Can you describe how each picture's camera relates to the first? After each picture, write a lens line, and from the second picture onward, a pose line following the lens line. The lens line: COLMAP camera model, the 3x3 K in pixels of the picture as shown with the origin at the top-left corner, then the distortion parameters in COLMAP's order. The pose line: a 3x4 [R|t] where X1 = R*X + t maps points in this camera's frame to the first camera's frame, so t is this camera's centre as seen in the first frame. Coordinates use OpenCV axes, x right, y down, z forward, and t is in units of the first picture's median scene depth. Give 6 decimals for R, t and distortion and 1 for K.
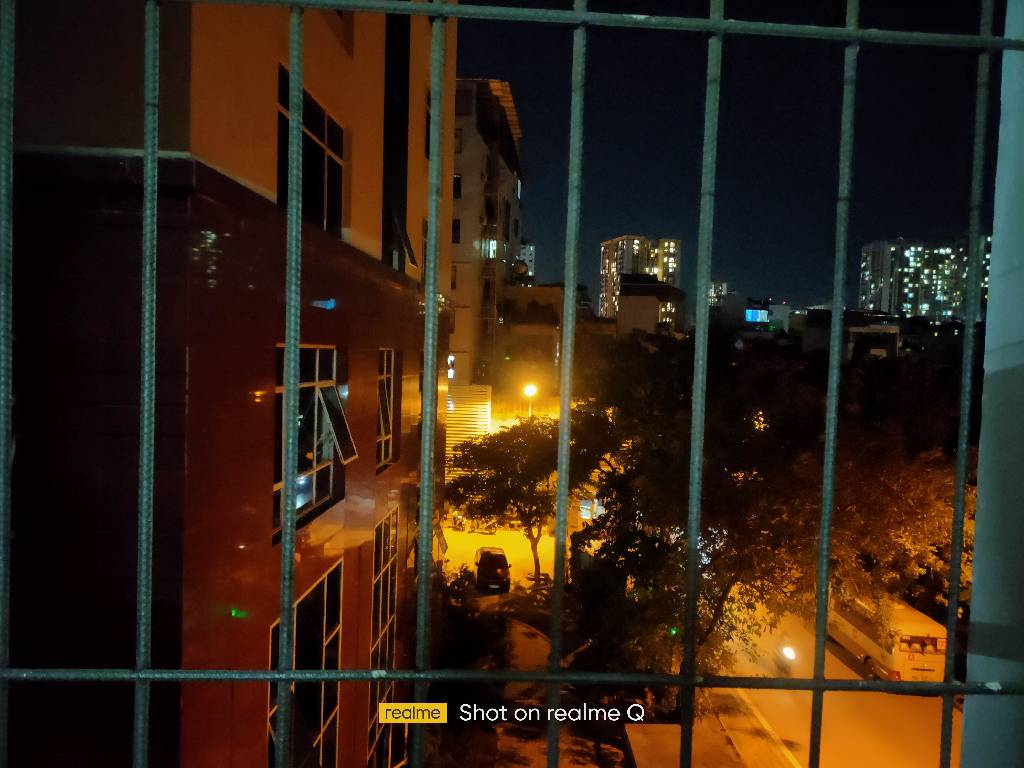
lens RADIAL K [[737.3, 0, 512.0], [0, 737.3, 384.0], [0, 0, 1]] dist [0.007491, 0.001621]
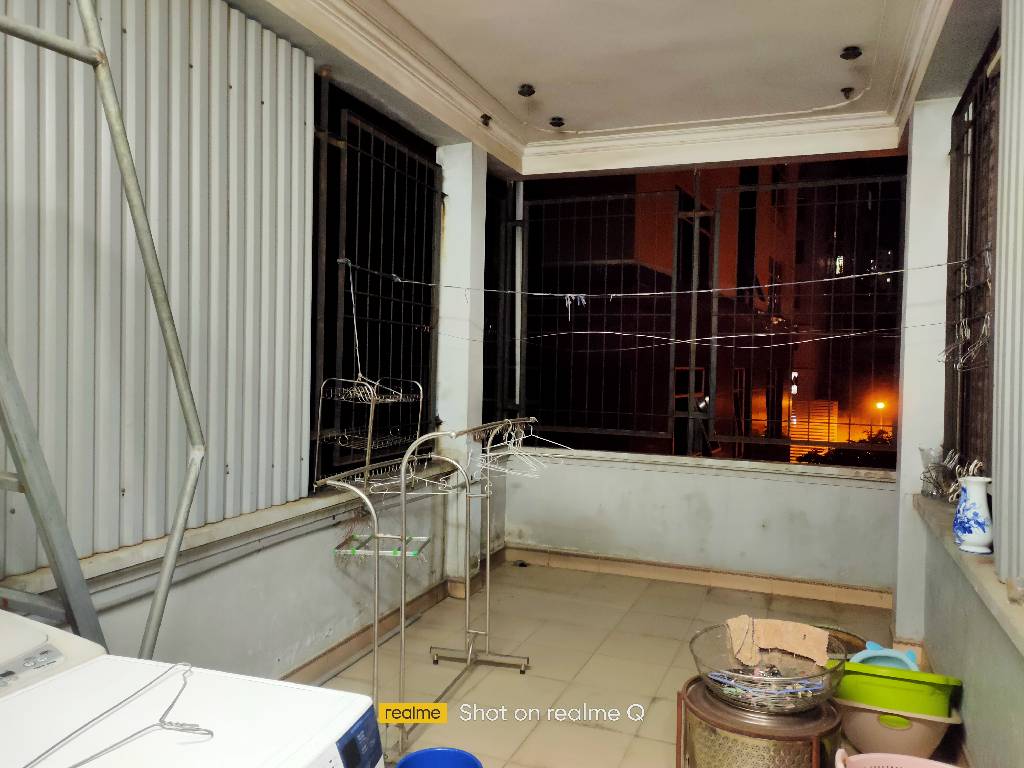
lens RADIAL K [[737.3, 0, 512.0], [0, 737.3, 384.0], [0, 0, 1]] dist [0.007491, 0.001621]
pose [[0.902812, -0.002194, -0.430031, 0.005275], [-0.007380, 0.999761, -0.020594, 0.003321], [0.429973, 0.021766, 0.902579, -0.120230]]
